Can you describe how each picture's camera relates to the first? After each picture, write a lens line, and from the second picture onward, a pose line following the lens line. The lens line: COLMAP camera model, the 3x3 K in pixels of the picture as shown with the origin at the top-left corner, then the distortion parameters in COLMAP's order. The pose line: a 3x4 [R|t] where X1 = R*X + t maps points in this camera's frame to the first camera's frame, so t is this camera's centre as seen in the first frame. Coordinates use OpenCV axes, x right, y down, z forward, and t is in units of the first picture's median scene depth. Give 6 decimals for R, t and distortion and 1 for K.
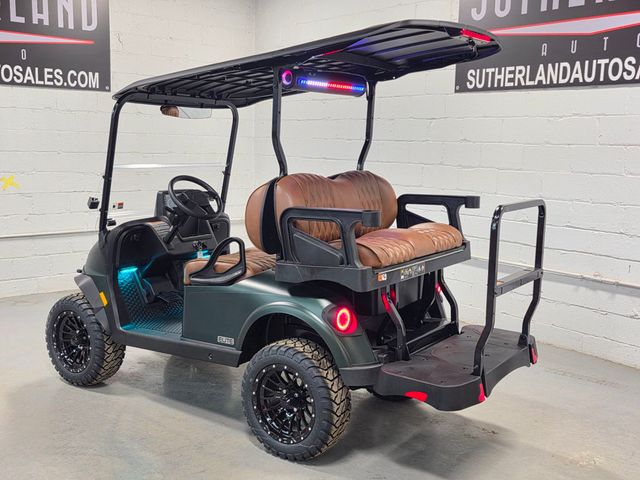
lens RADIAL K [[696.3, 0, 317.9], [0, 696.3, 239.1], [0, 0, 1]] dist [0.008554, -0.010493]
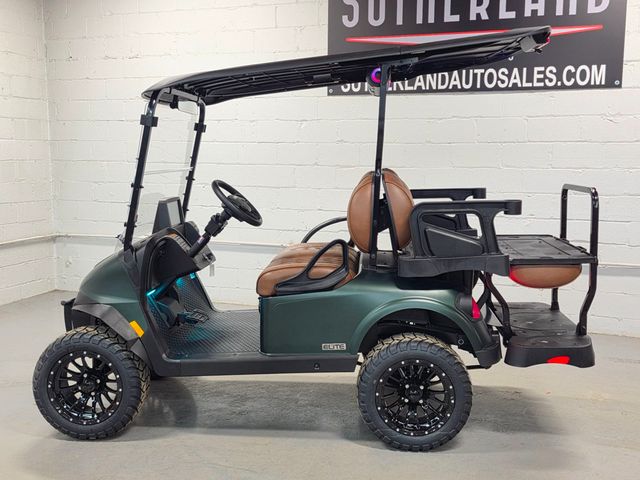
lens RADIAL K [[704.6, 0, 322.4], [0, 704.6, 250.7], [0, 0, 1]] dist [0.019293, -0.026664]
pose [[0.860563, -0.088786, 0.501545, -0.432328], [0.085603, 0.995895, 0.029419, -0.012331], [-0.502098, 0.017617, 0.864631, 0.112969]]
